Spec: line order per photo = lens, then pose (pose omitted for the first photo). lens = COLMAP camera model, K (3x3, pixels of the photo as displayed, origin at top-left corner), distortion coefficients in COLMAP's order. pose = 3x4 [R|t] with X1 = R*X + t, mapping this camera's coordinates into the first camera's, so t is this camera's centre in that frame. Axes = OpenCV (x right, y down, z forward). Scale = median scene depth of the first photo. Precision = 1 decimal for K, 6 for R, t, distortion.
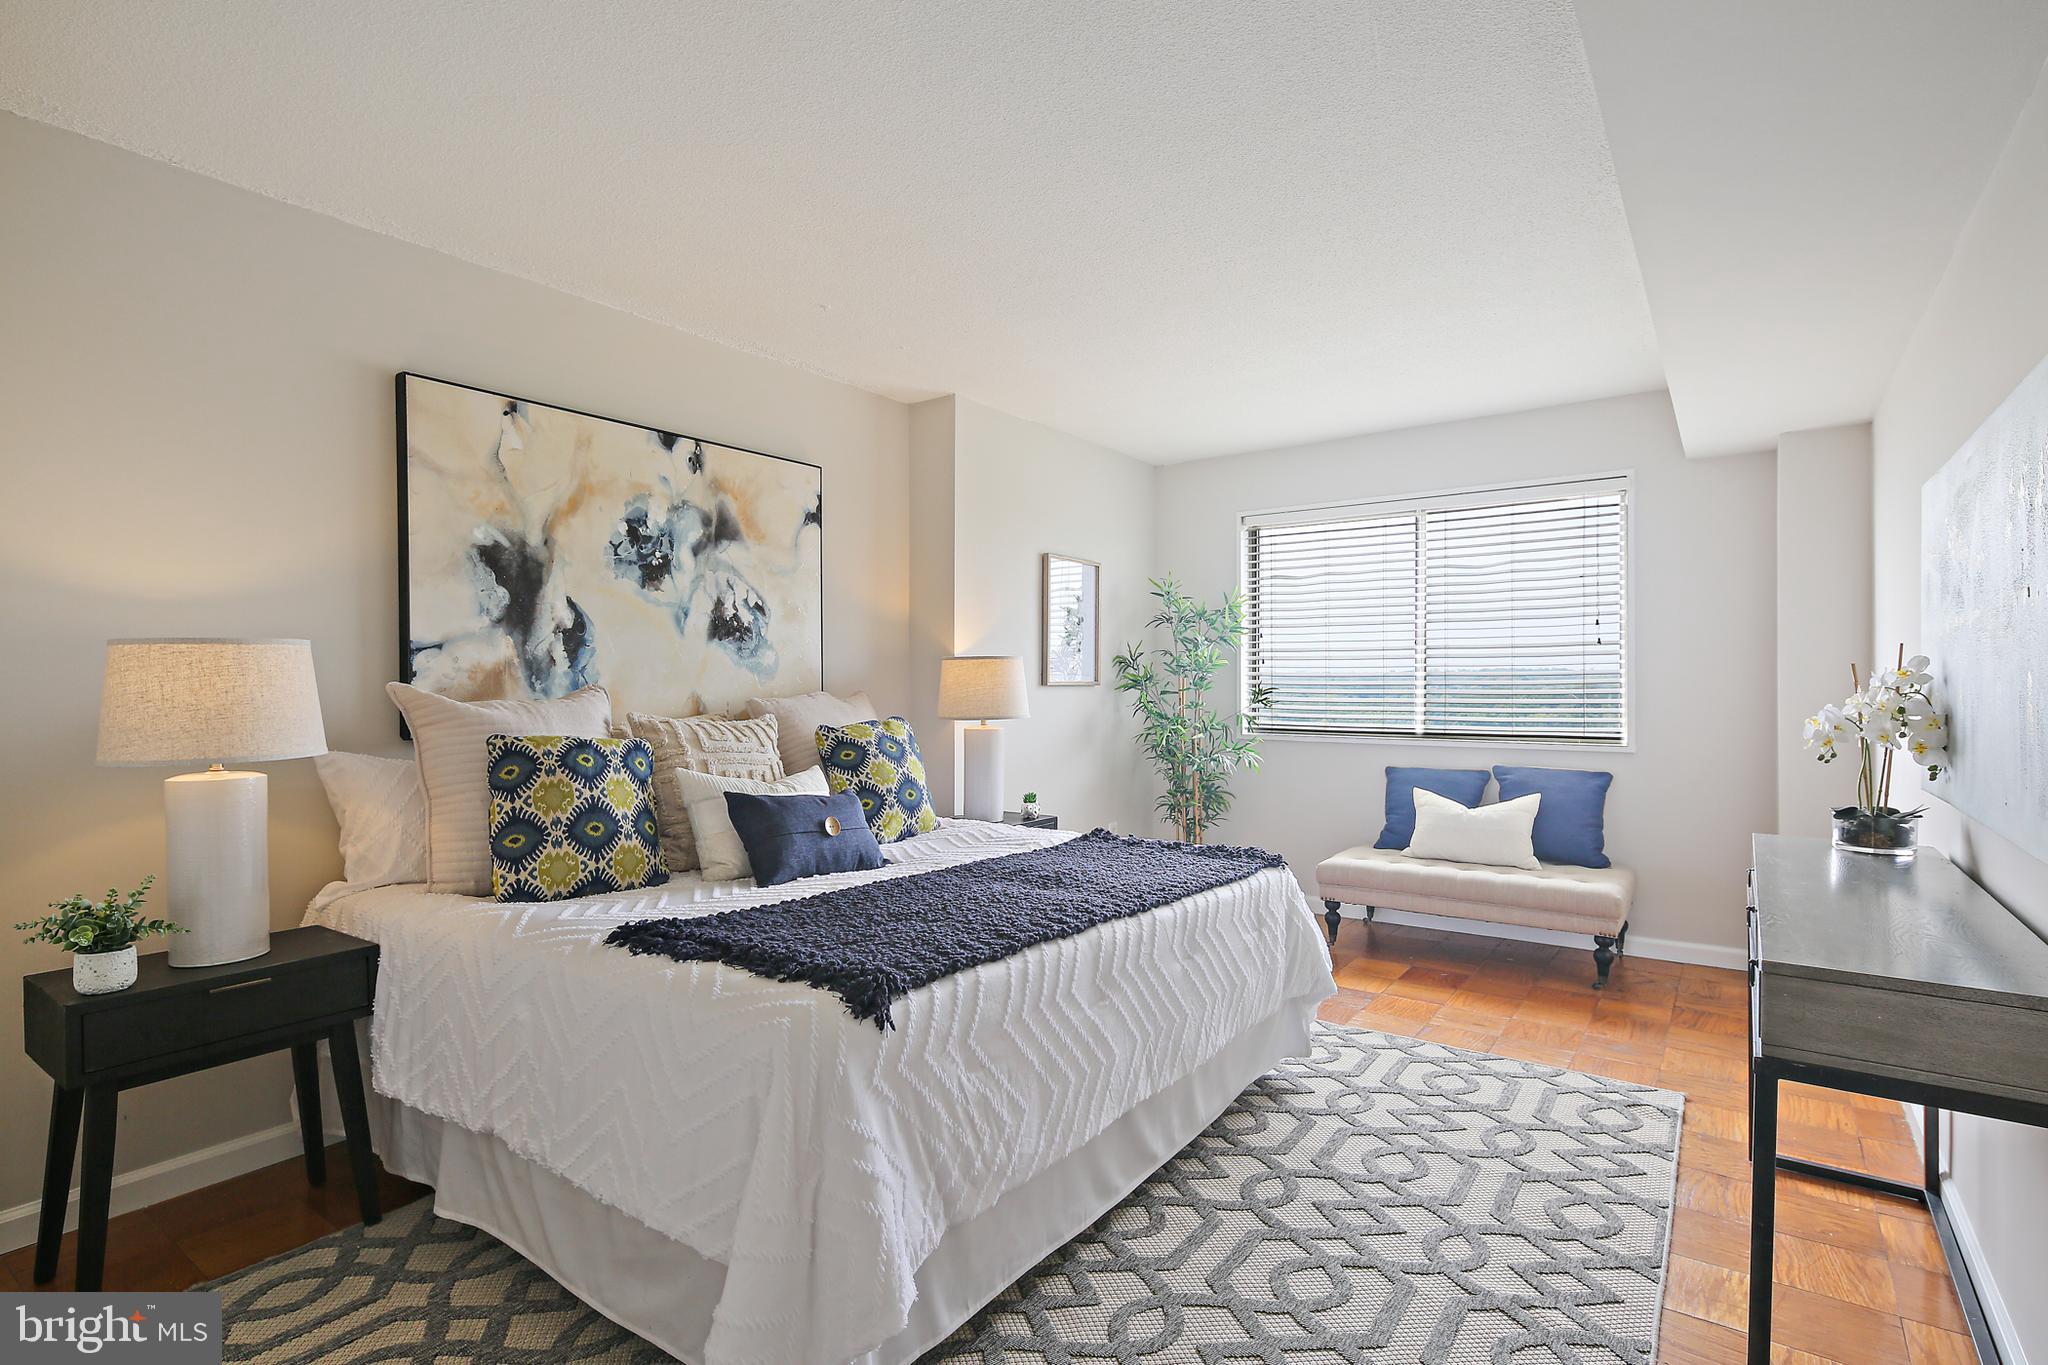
lens RADIAL K [[992.7, 0, 1025.6], [0, 992.7, 685.6], [0, 0, 1]] dist [0.005678, -0.006206]
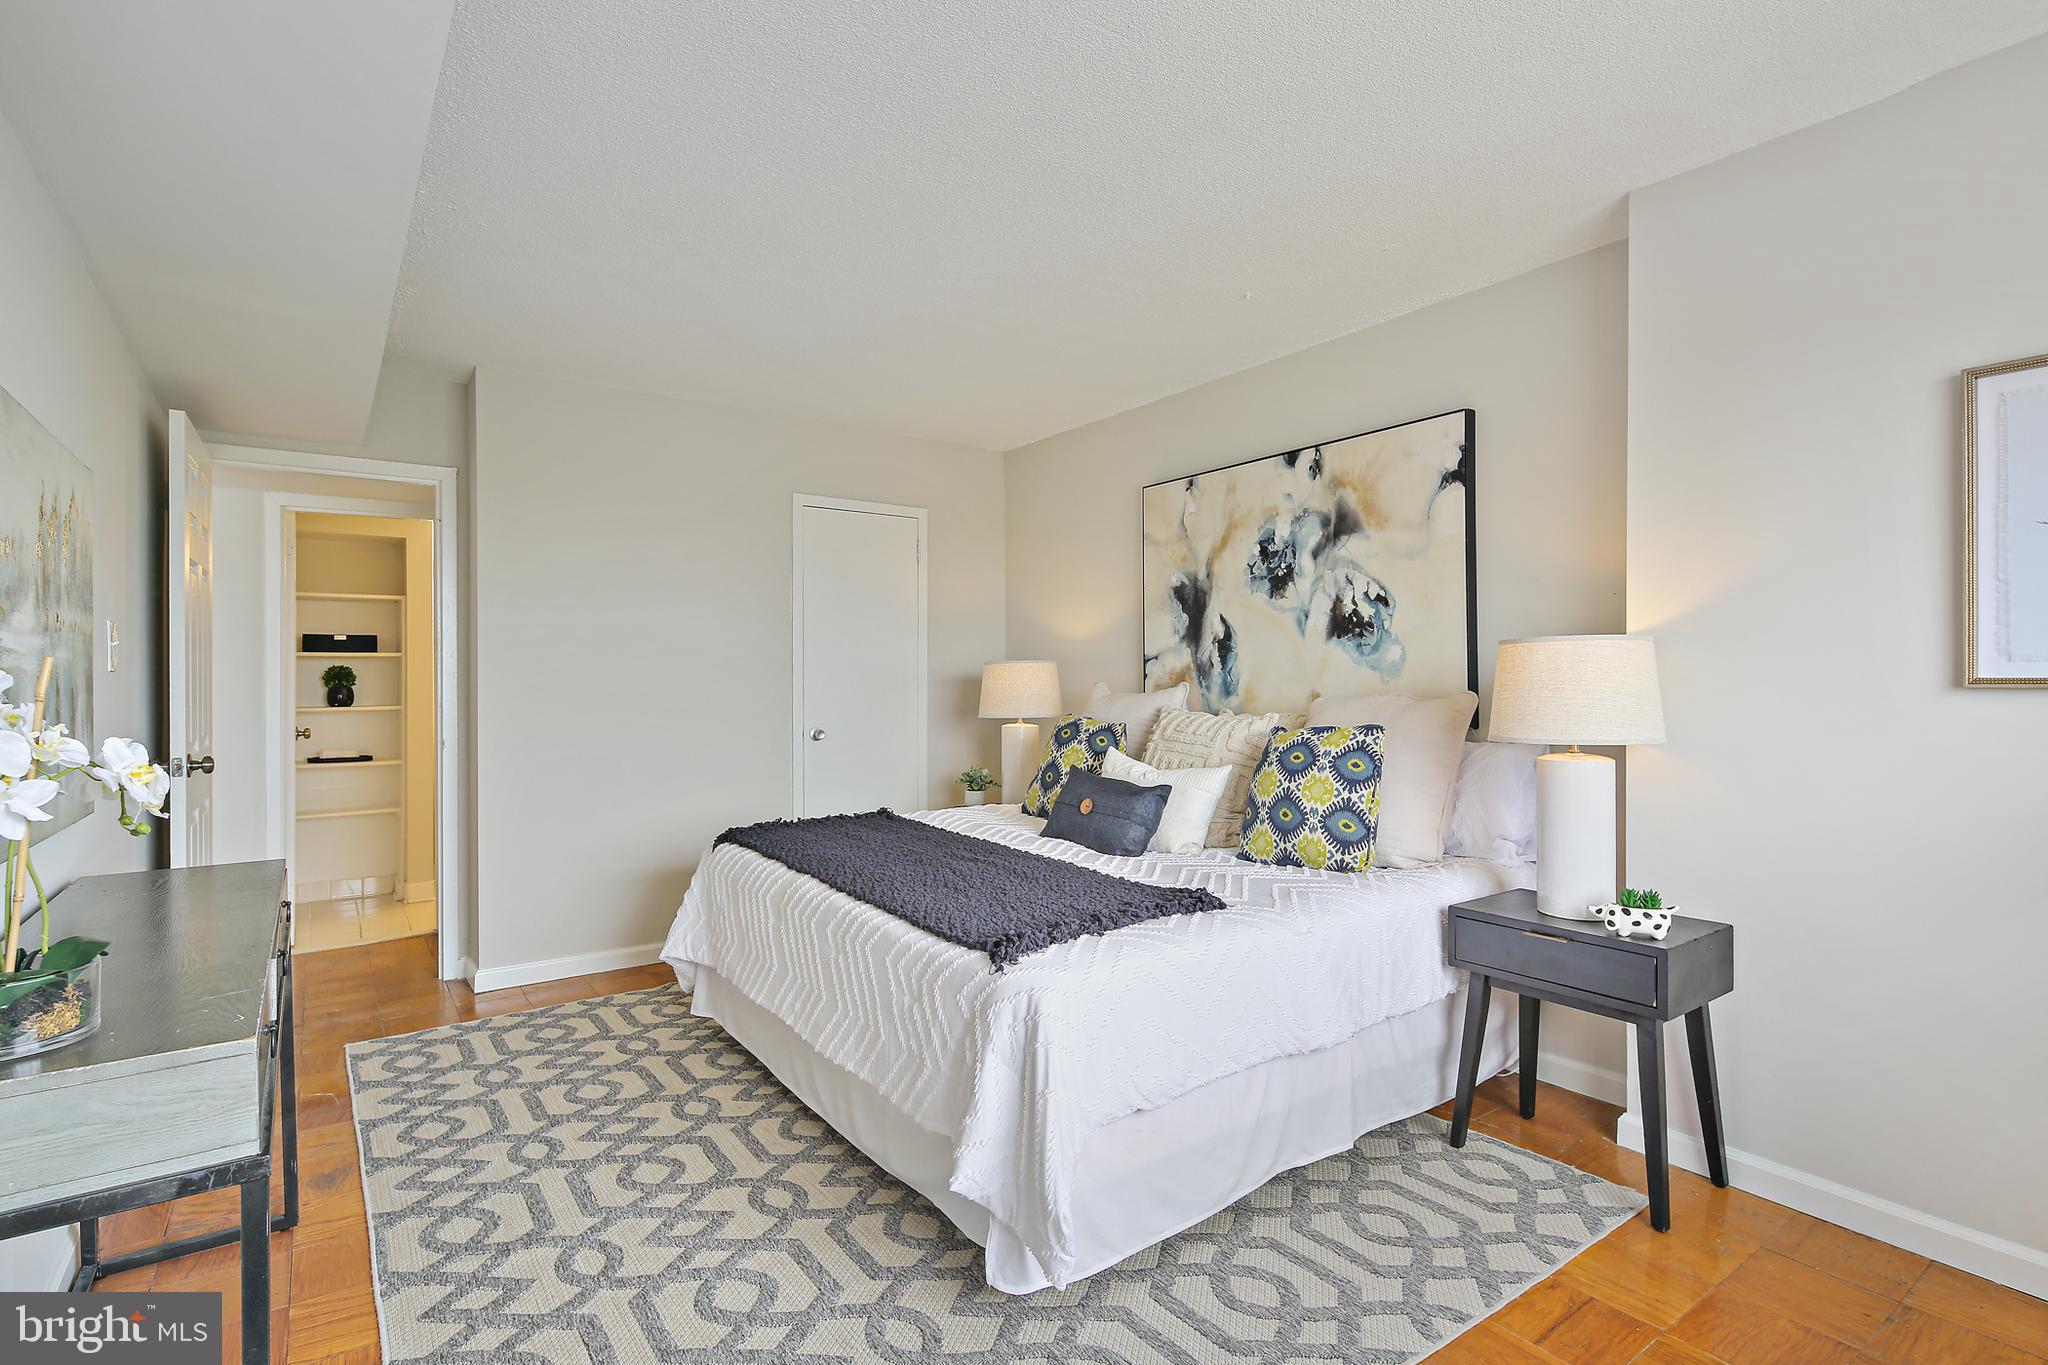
lens RADIAL K [[992.7, 0, 1031.9], [0, 992.7, 678.6], [0, 0, 1]] dist [0.005678, -0.006206]
pose [[-0.315734, 0.000314, -0.948848, 0.788379], [0.000422, 1.000000, 0.000191, -0.006371], [0.948848, -0.000340, -0.315735, 1.108950]]
